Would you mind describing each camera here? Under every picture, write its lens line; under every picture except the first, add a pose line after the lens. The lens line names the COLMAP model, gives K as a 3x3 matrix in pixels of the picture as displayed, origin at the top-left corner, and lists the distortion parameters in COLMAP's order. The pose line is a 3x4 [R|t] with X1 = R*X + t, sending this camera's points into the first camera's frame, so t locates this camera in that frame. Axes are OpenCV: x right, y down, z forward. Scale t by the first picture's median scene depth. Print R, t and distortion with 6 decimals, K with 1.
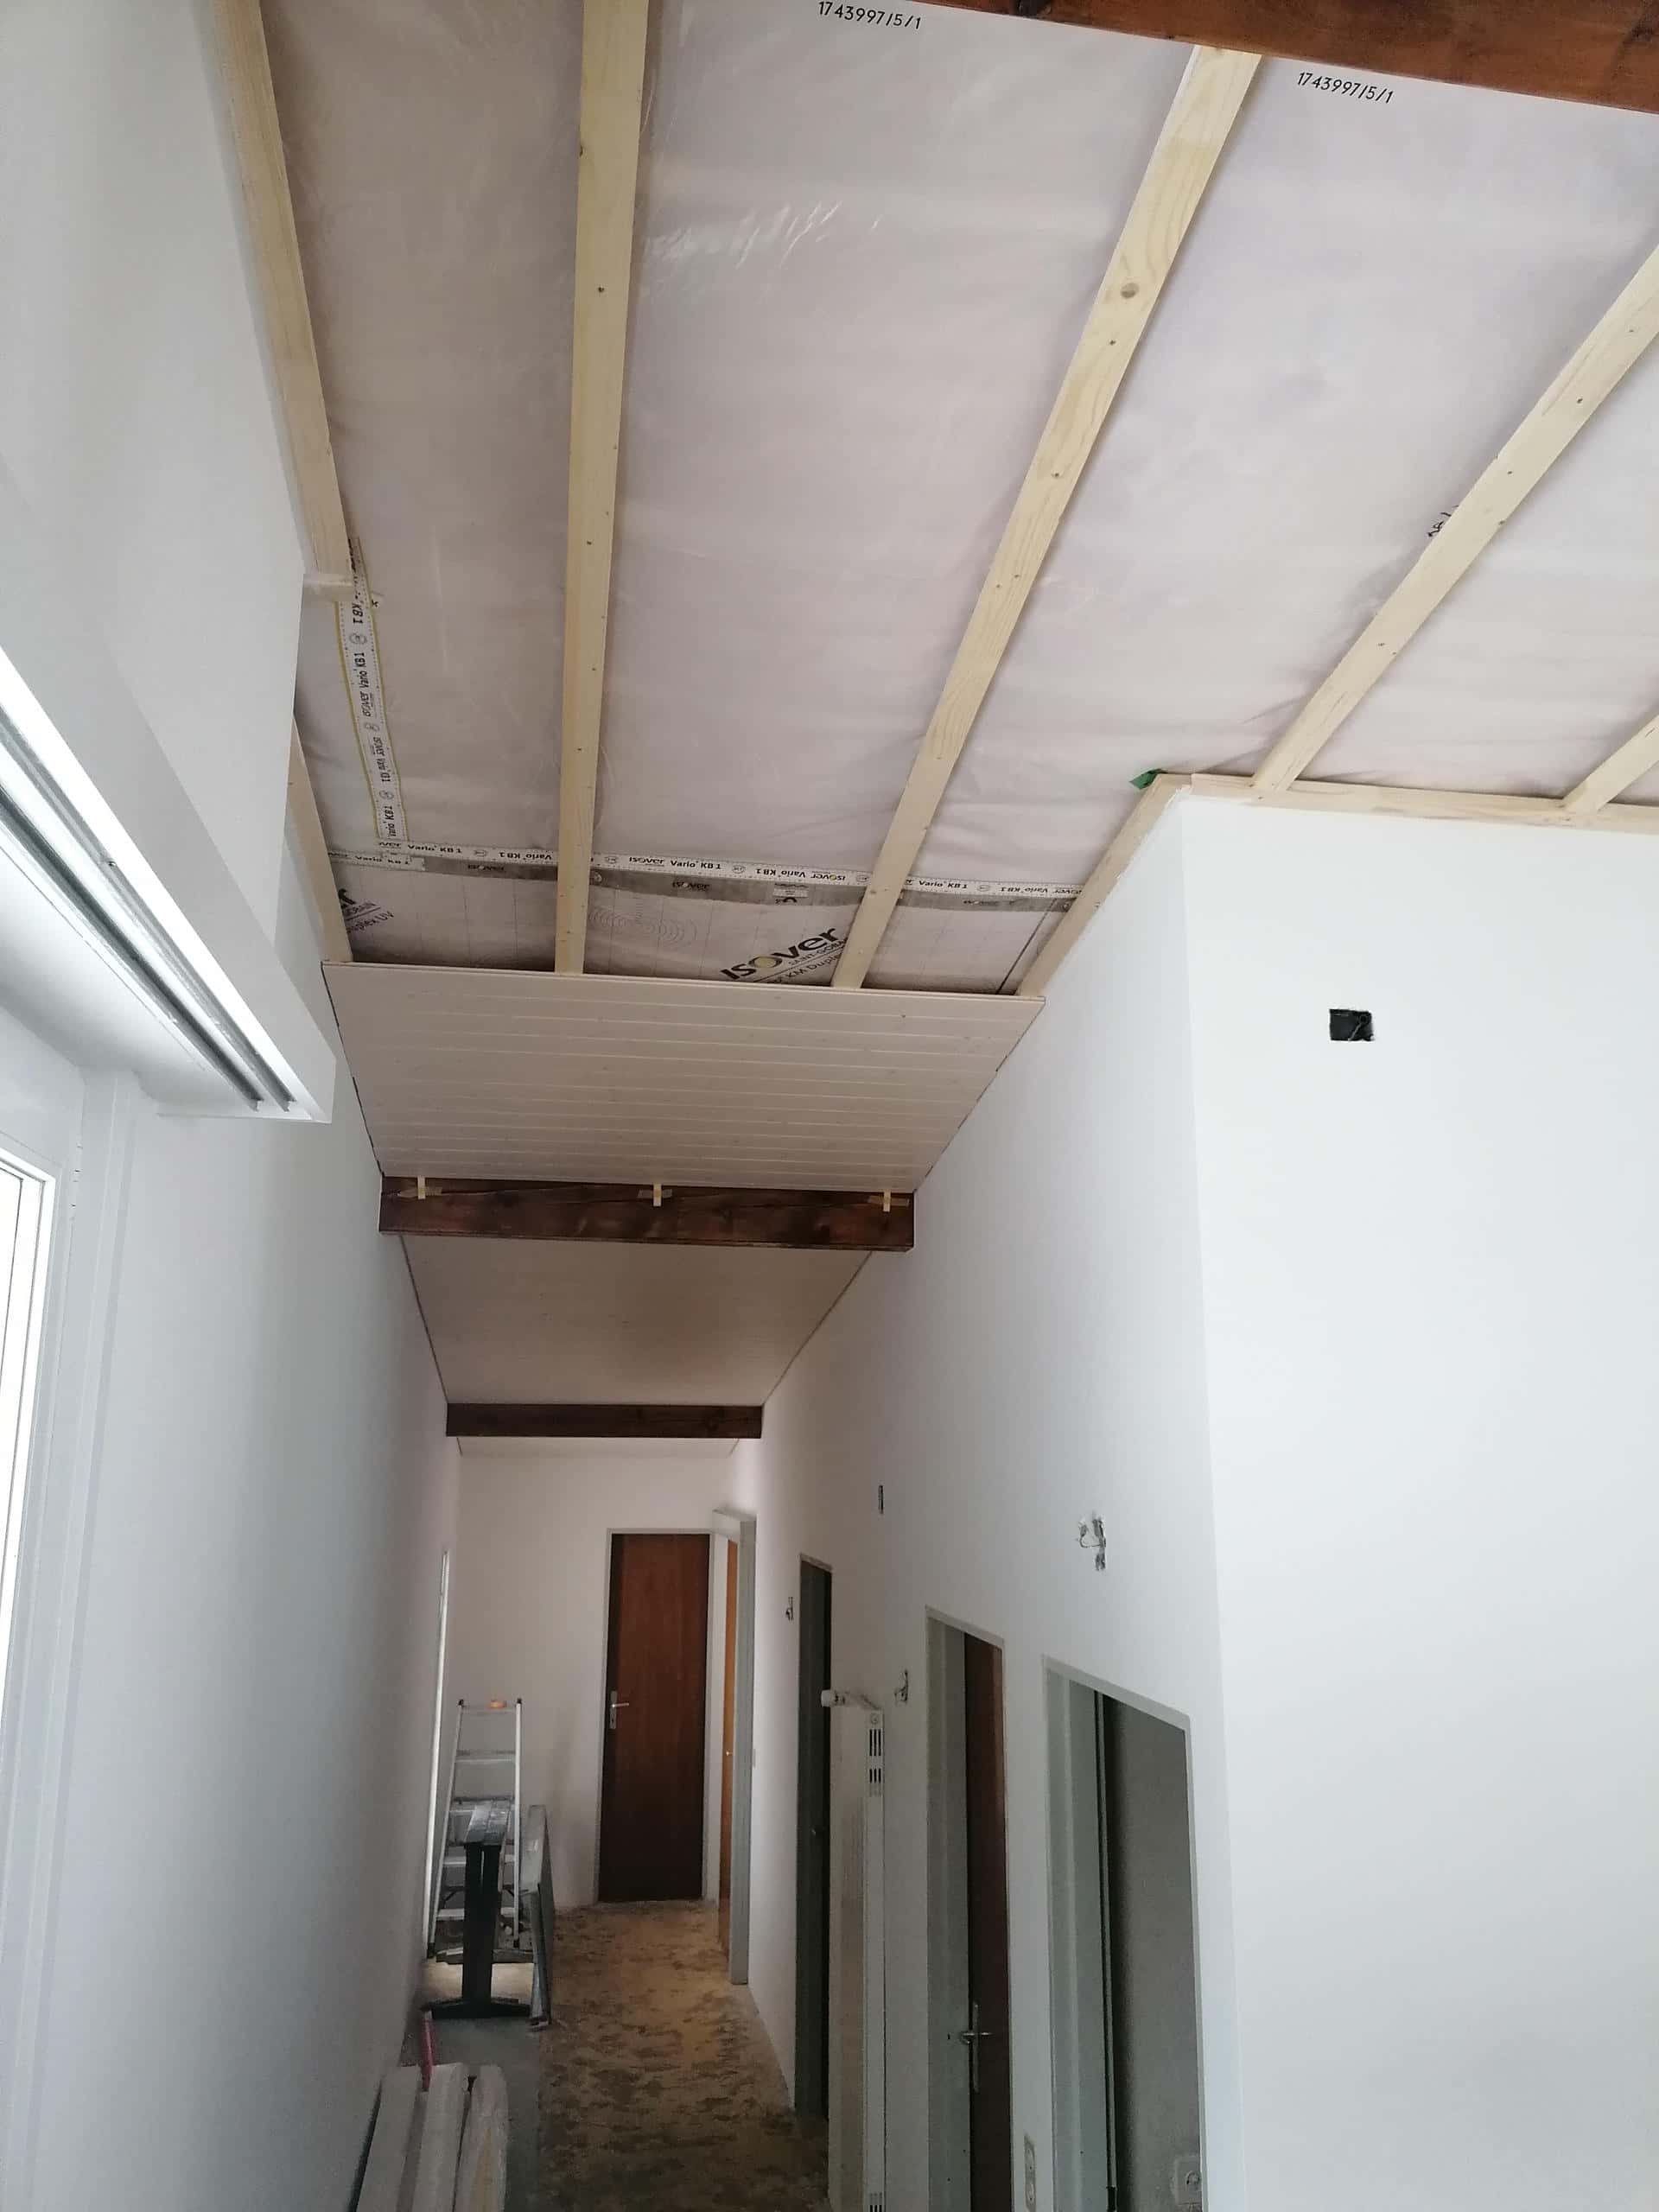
lens RADIAL K [[1619.5, 0, 829.5], [0, 1619.5, 1106.0], [0, 0, 1]] dist [0.090079, -0.115648]
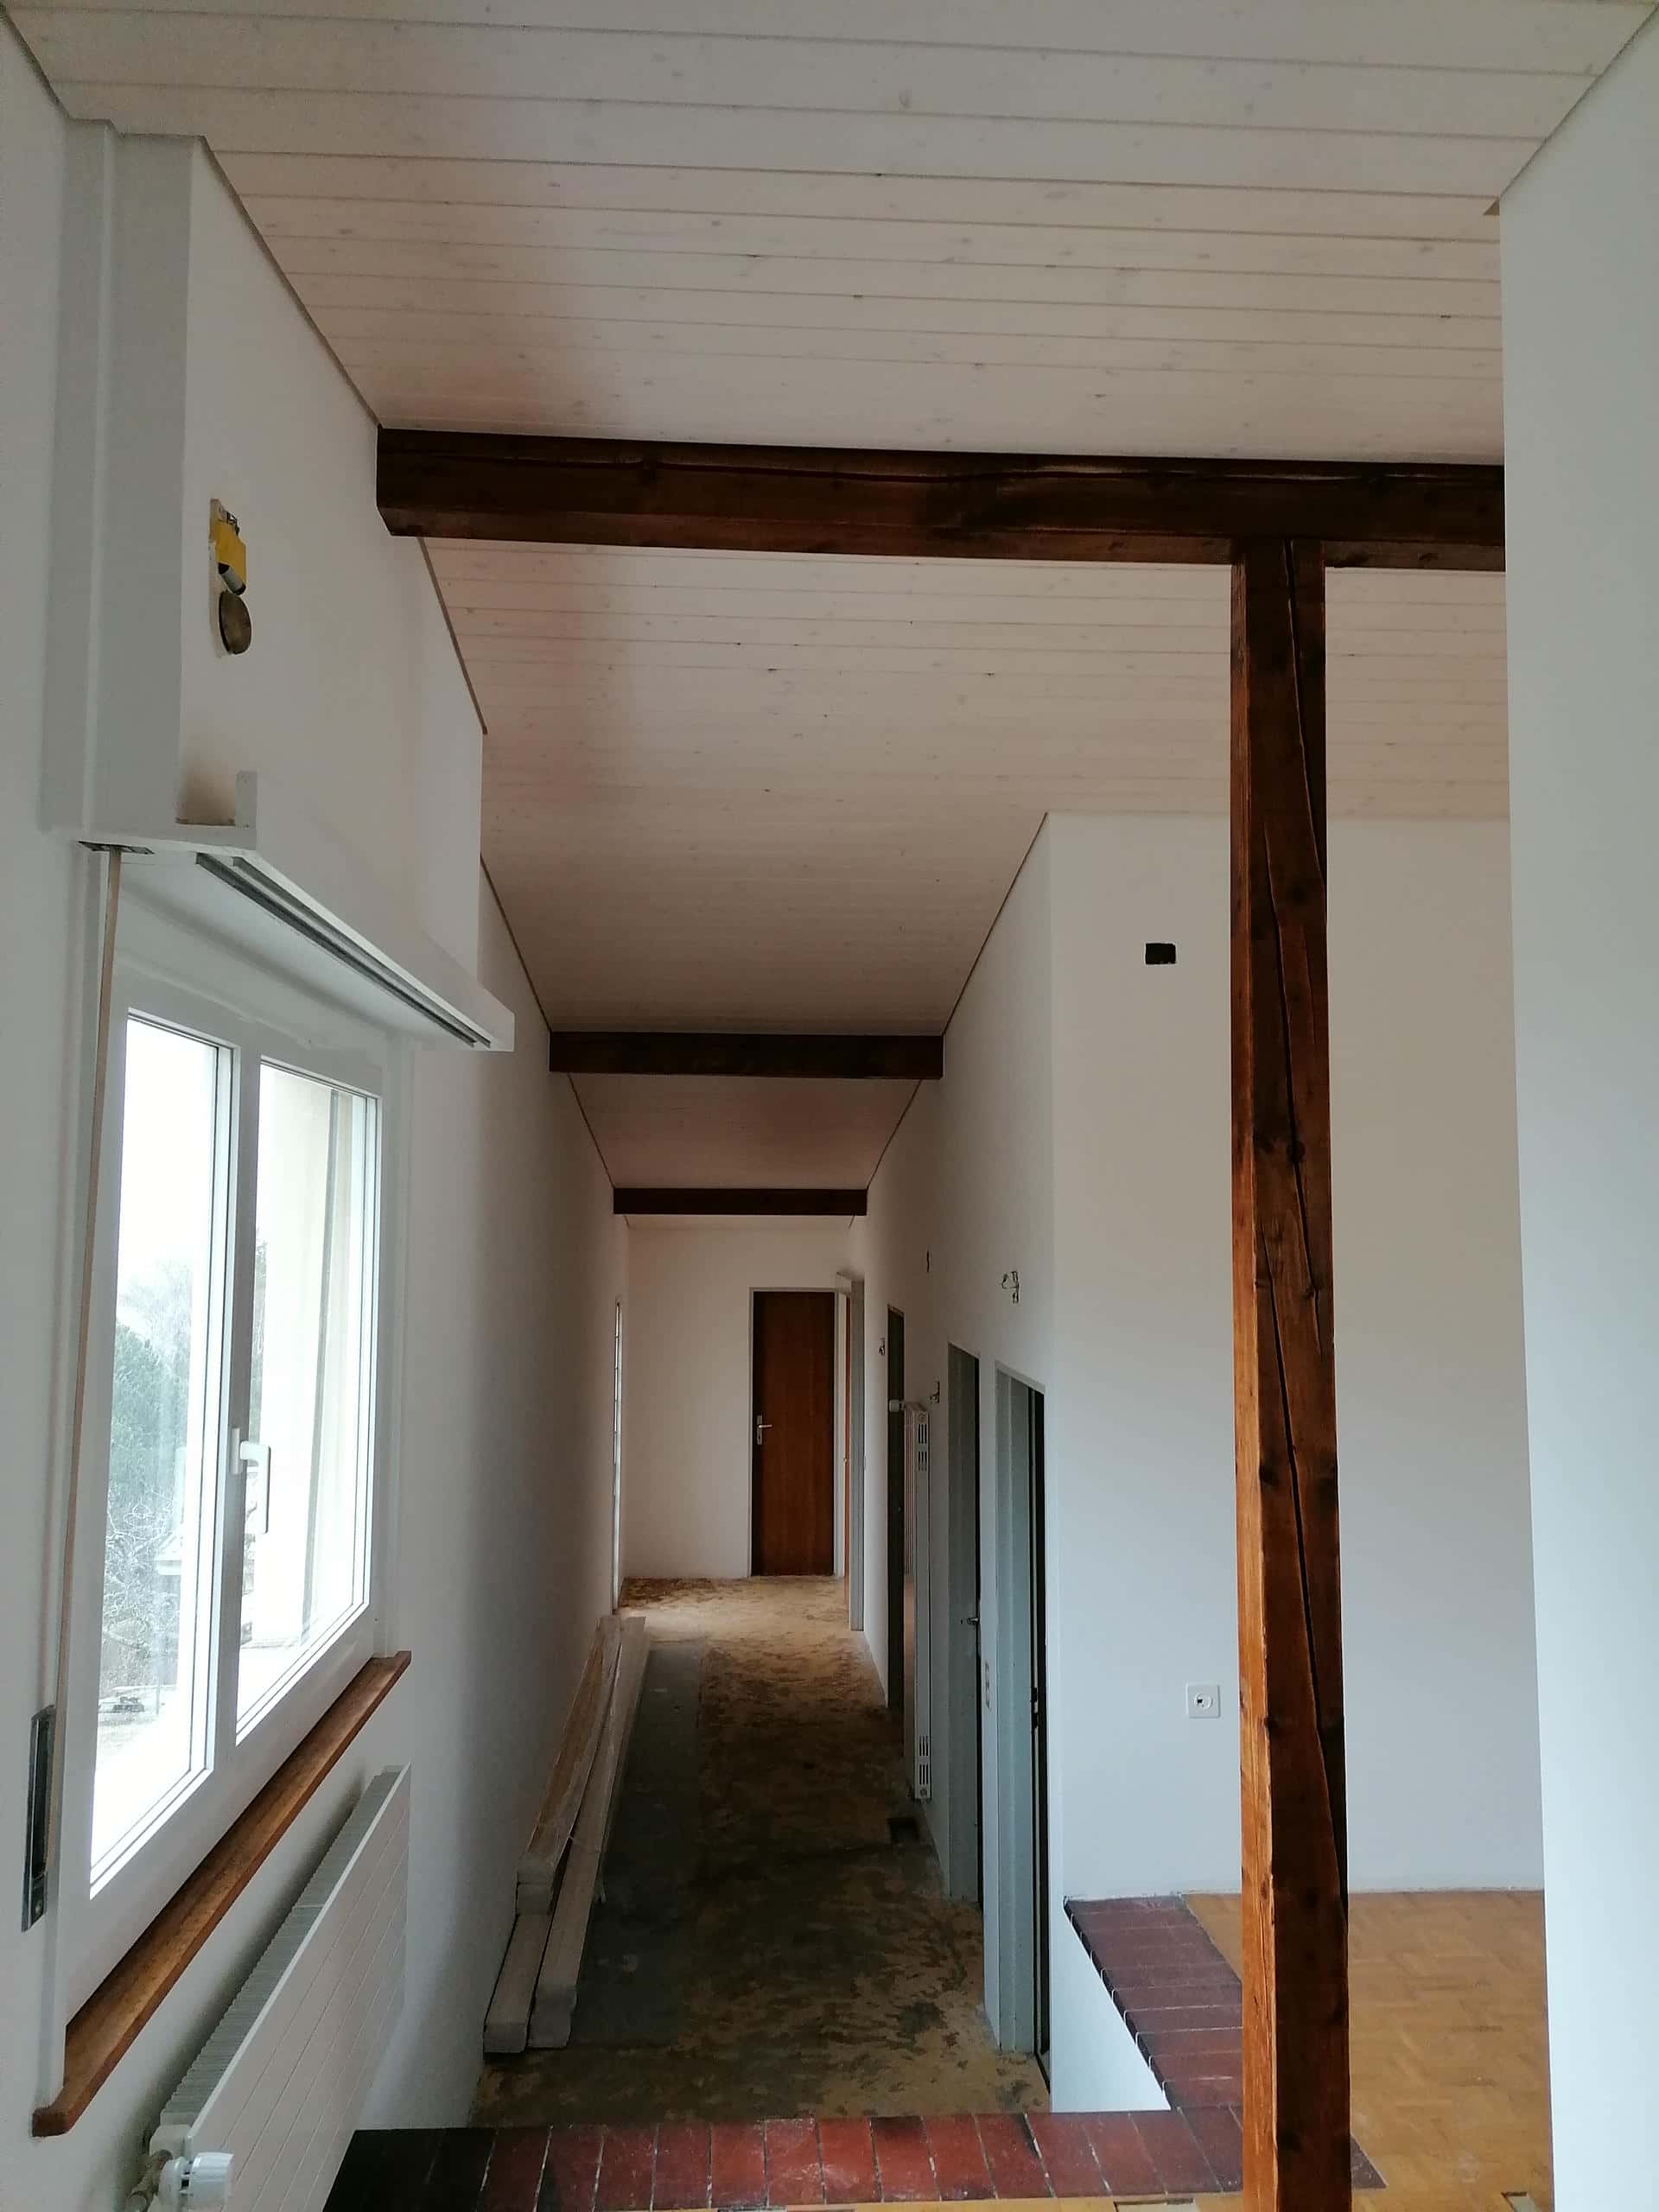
lens RADIAL K [[1619.5, 0, 829.5], [0, 1619.5, 1106.0], [0, 0, 1]] dist [0.090079, -0.115648]
pose [[0.994350, -0.009707, -0.105710, 0.072585], [0.024076, 0.990483, 0.135513, -0.051652], [0.103389, -0.137293, 0.985120, -0.231584]]
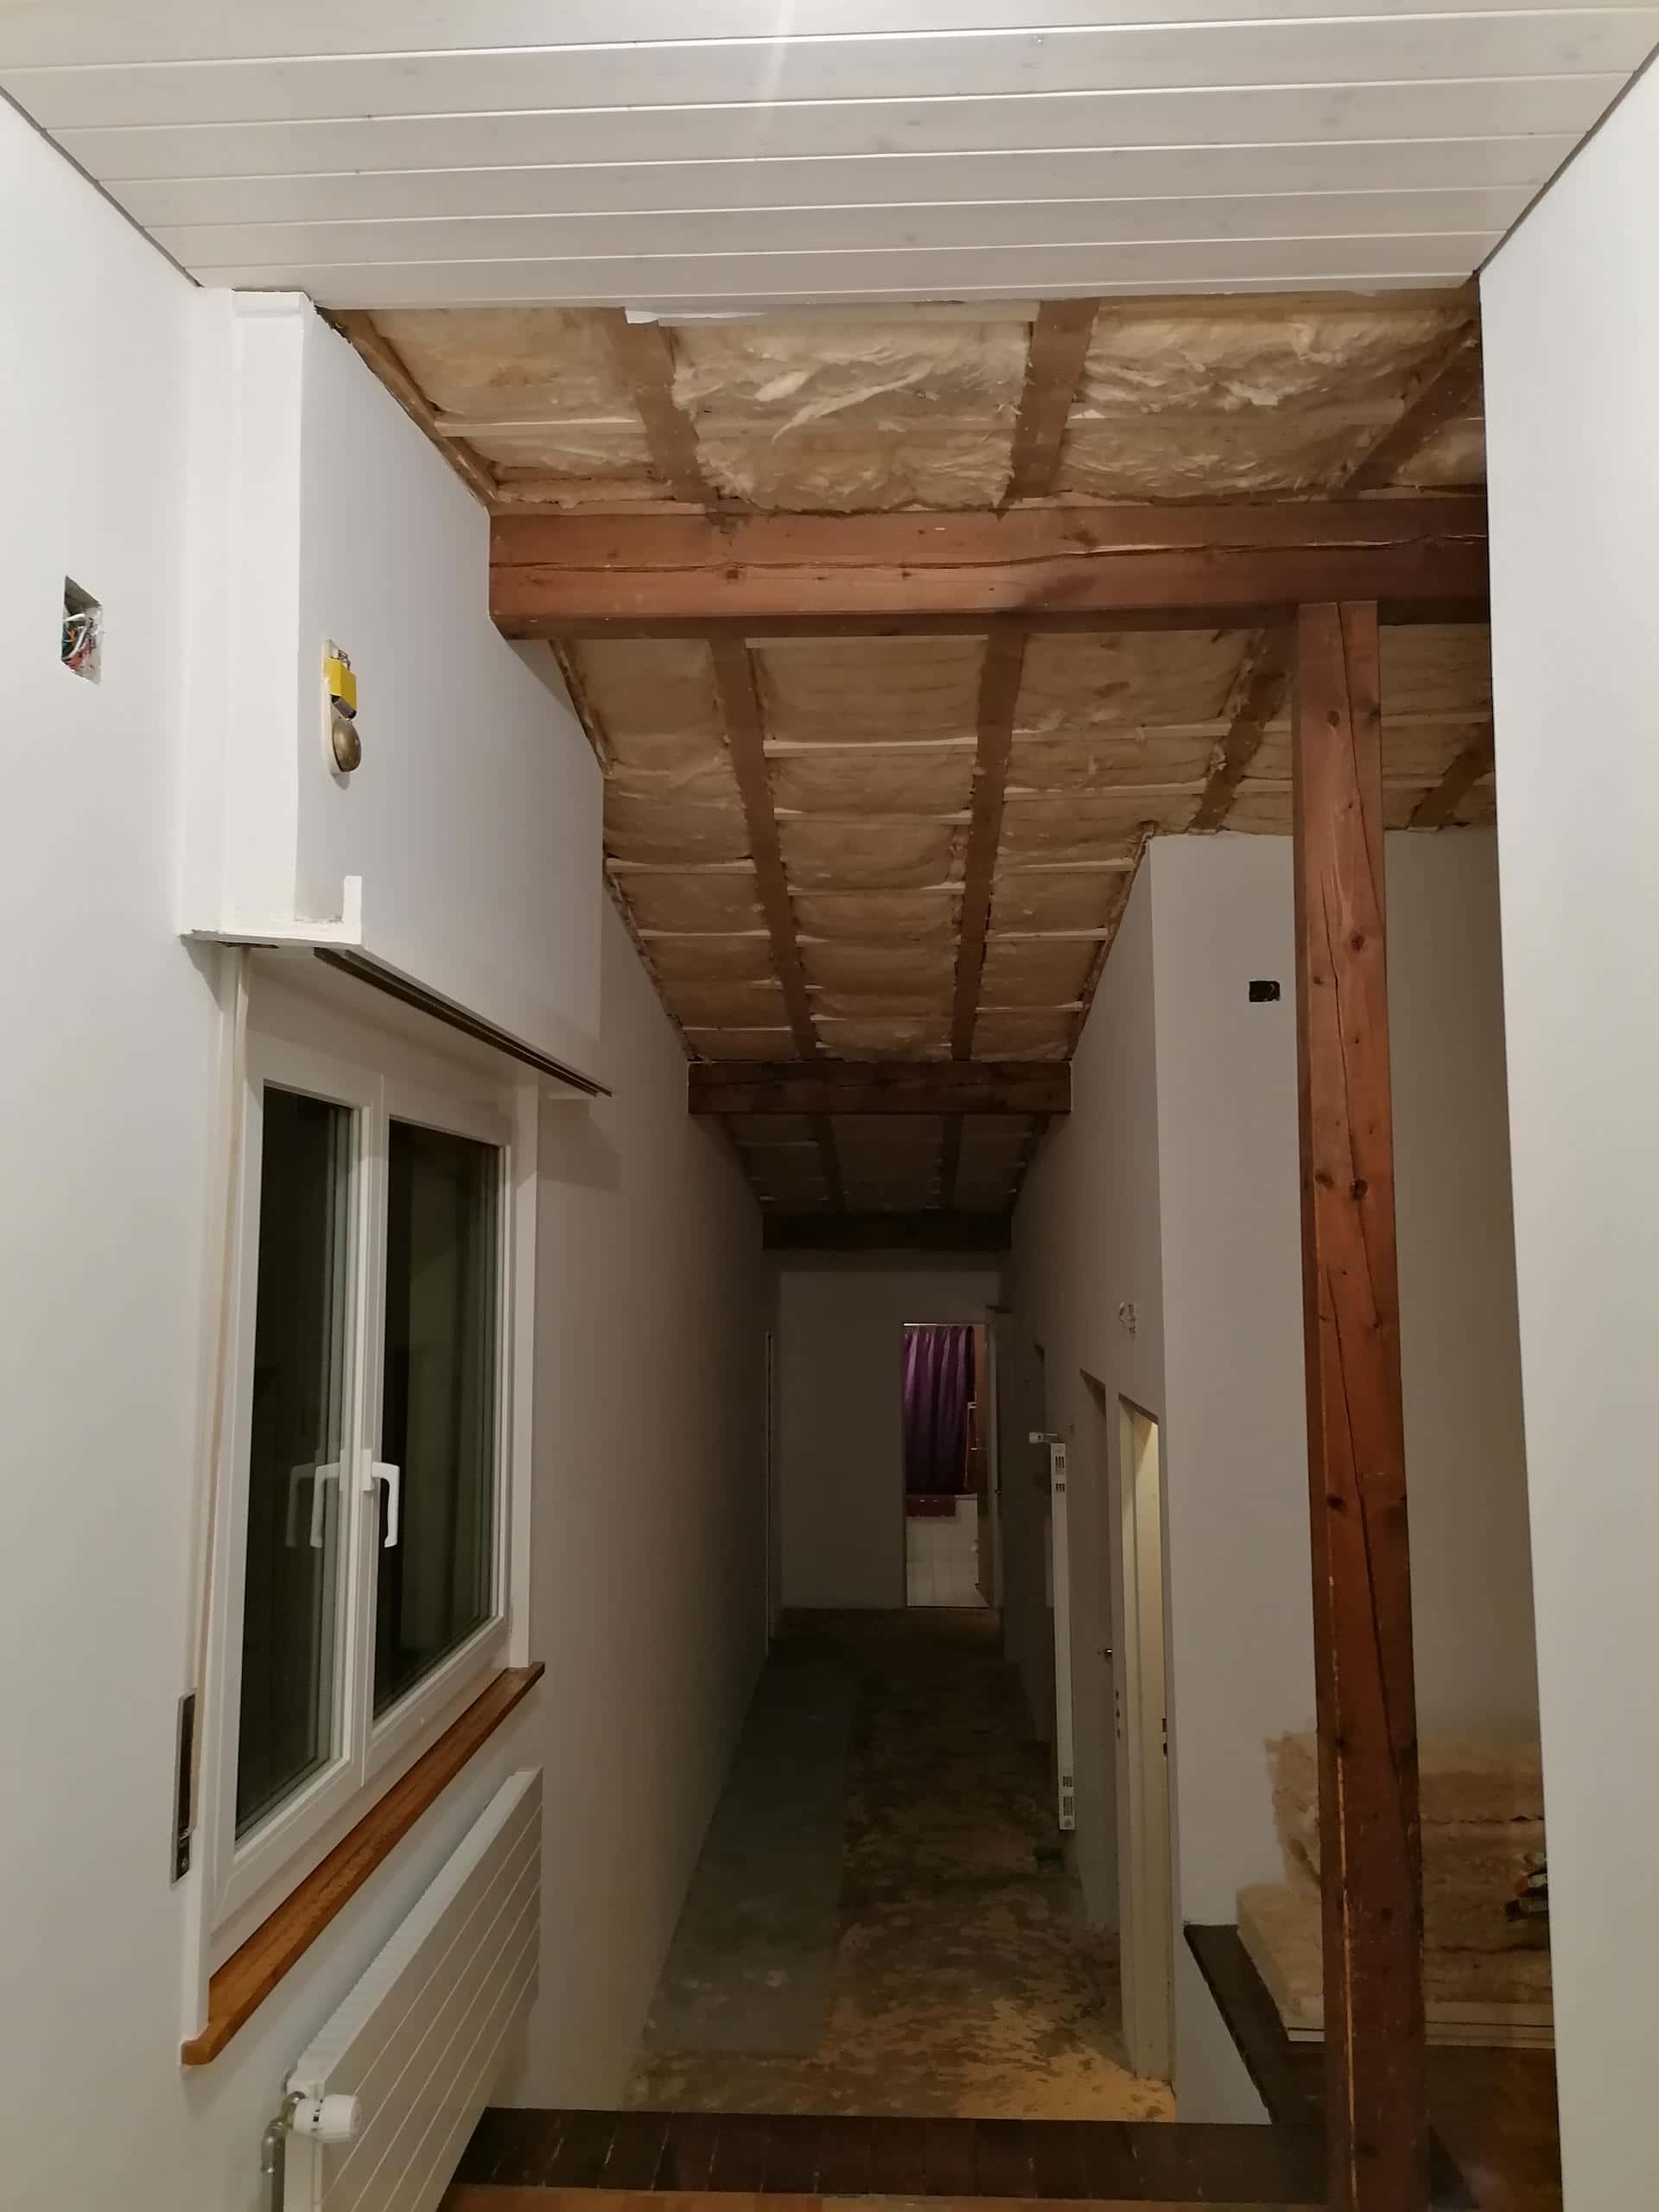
lens RADIAL K [[1619.5, 0, 829.5], [0, 1619.5, 1106.0], [0, 0, 1]] dist [0.090079, -0.115648]
pose [[0.978011, -0.030601, -0.206297, 0.098191], [0.054435, 0.992344, 0.110865, -0.057381], [0.201325, -0.119656, 0.972189, -0.255466]]
